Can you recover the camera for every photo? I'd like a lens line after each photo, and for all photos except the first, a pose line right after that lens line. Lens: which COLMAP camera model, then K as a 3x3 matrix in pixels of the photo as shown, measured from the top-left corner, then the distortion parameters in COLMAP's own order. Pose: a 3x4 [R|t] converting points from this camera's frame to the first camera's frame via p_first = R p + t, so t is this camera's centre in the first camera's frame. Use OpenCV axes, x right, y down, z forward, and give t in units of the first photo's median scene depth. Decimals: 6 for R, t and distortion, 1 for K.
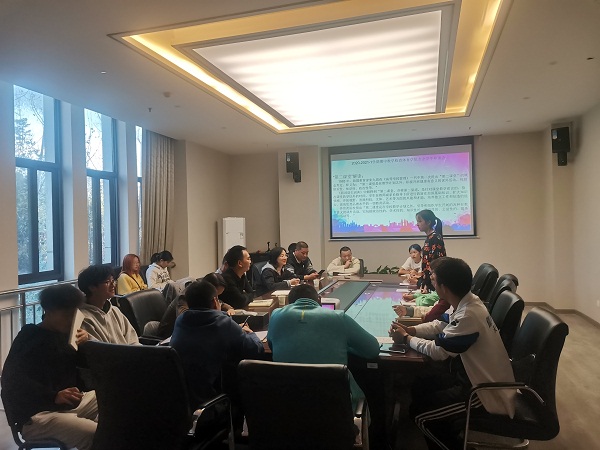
lens RADIAL K [[447.0, 0, 297.0], [0, 447.0, 229.1], [0, 0, 1]] dist [0.065643, -0.024357]
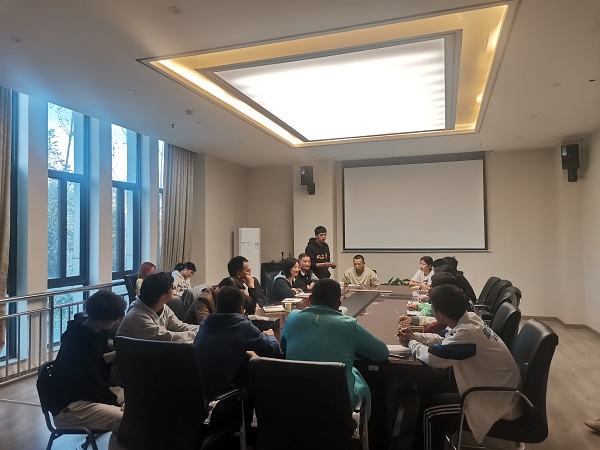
lens RADIAL K [[447.0, 0, 297.6], [0, 447.0, 229.6], [0, 0, 1]] dist [0.065643, -0.024357]
pose [[0.999309, 0.014510, -0.034212, 0.007353], [-0.015265, 0.999643, -0.021917, -0.001179], [0.033882, 0.022424, 0.999174, -0.038598]]
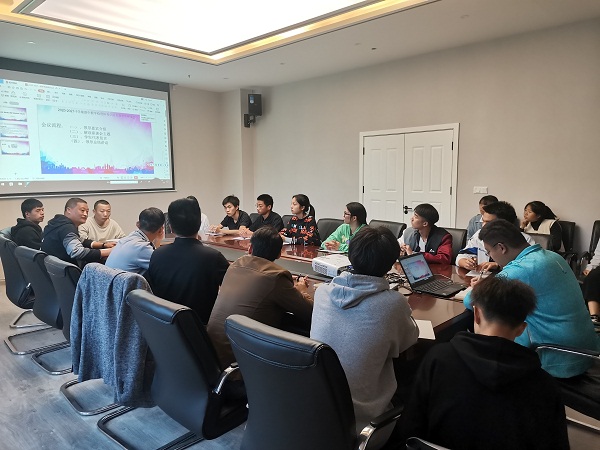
lens RADIAL K [[447.0, 0, 303.2], [0, 447.0, 225.7], [0, 0, 1]] dist [0.065643, -0.024357]
pose [[0.444252, -0.081248, 0.892210, -0.466854], [0.007829, 0.996193, 0.086819, 0.015162], [-0.895868, -0.031585, 0.443197, 0.409675]]
